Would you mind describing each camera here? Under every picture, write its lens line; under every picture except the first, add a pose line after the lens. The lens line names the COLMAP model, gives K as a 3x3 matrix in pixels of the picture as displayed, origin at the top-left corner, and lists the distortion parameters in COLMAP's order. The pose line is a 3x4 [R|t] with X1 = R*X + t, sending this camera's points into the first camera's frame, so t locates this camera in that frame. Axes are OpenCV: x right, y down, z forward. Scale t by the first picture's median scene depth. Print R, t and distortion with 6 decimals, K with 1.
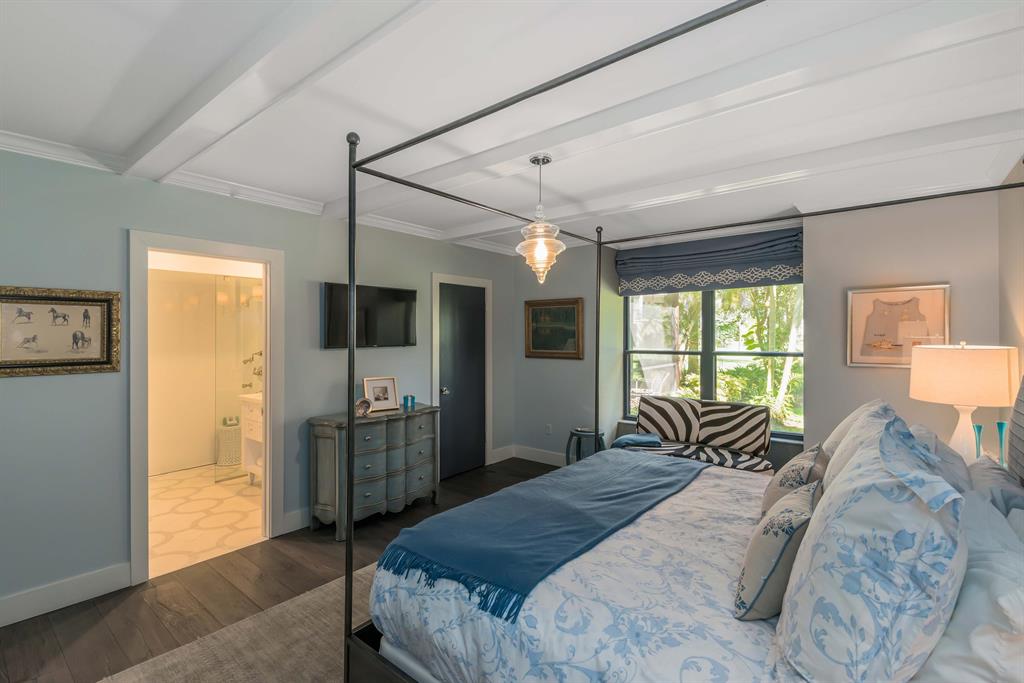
lens RADIAL K [[454.6, 0, 509.6], [0, 454.6, 334.4], [0, 0, 1]] dist [0.001439, 0.000056]
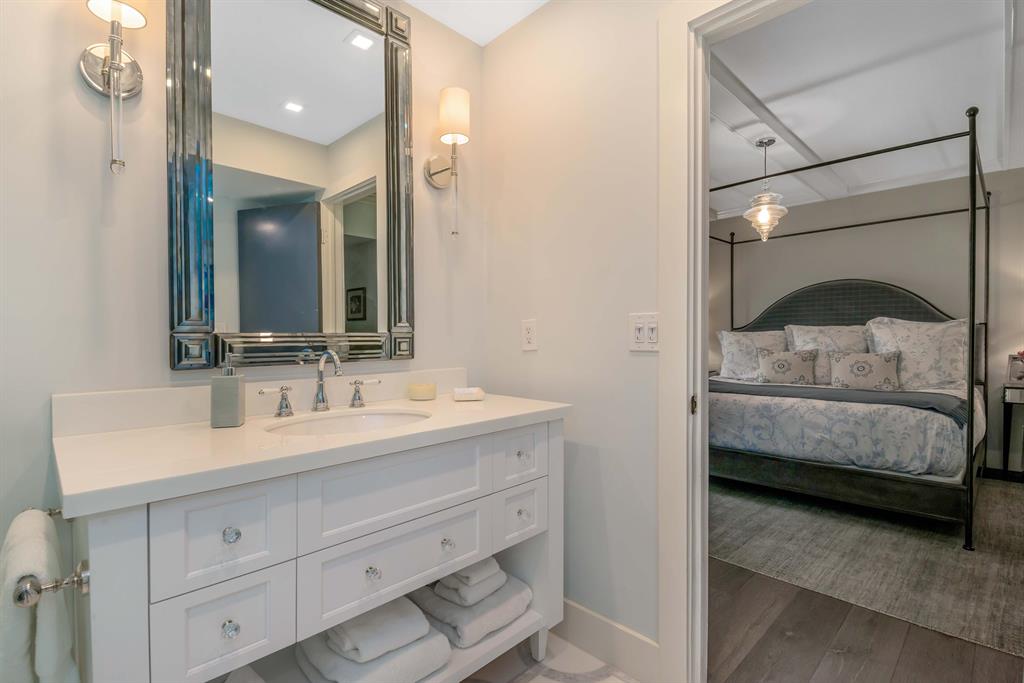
lens RADIAL K [[478.7, 0, 509.7], [0, 478.7, 346.8], [0, 0, 1]] dist [0.000575, -0.000170]
pose [[0.126076, -0.018936, 0.991840, -0.707155], [0.003640, 0.999820, 0.018626, 0.080693], [-0.992014, 0.001262, 0.126122, 0.802543]]
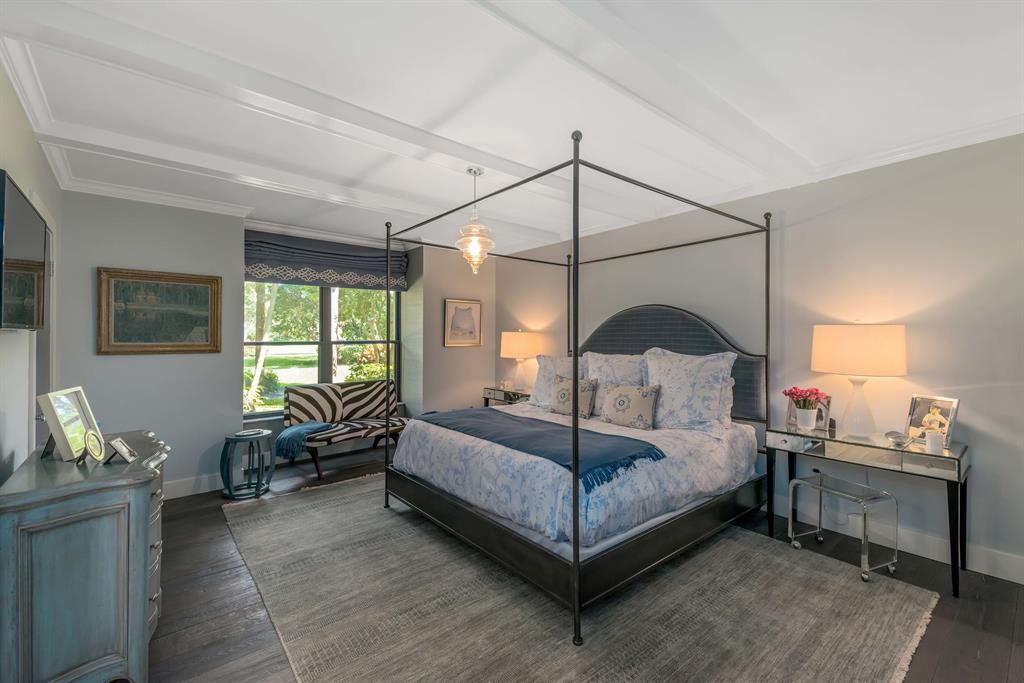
lens RADIAL K [[433.3, 0, 509.9], [0, 433.3, 332.6], [0, 0, 1]] dist [0.038856, -0.000030]
pose [[0.202541, 0.014159, 0.979171, -0.548875], [-0.001378, 0.999899, -0.014174, 0.032447], [-0.979273, 0.001521, 0.202540, 0.350077]]
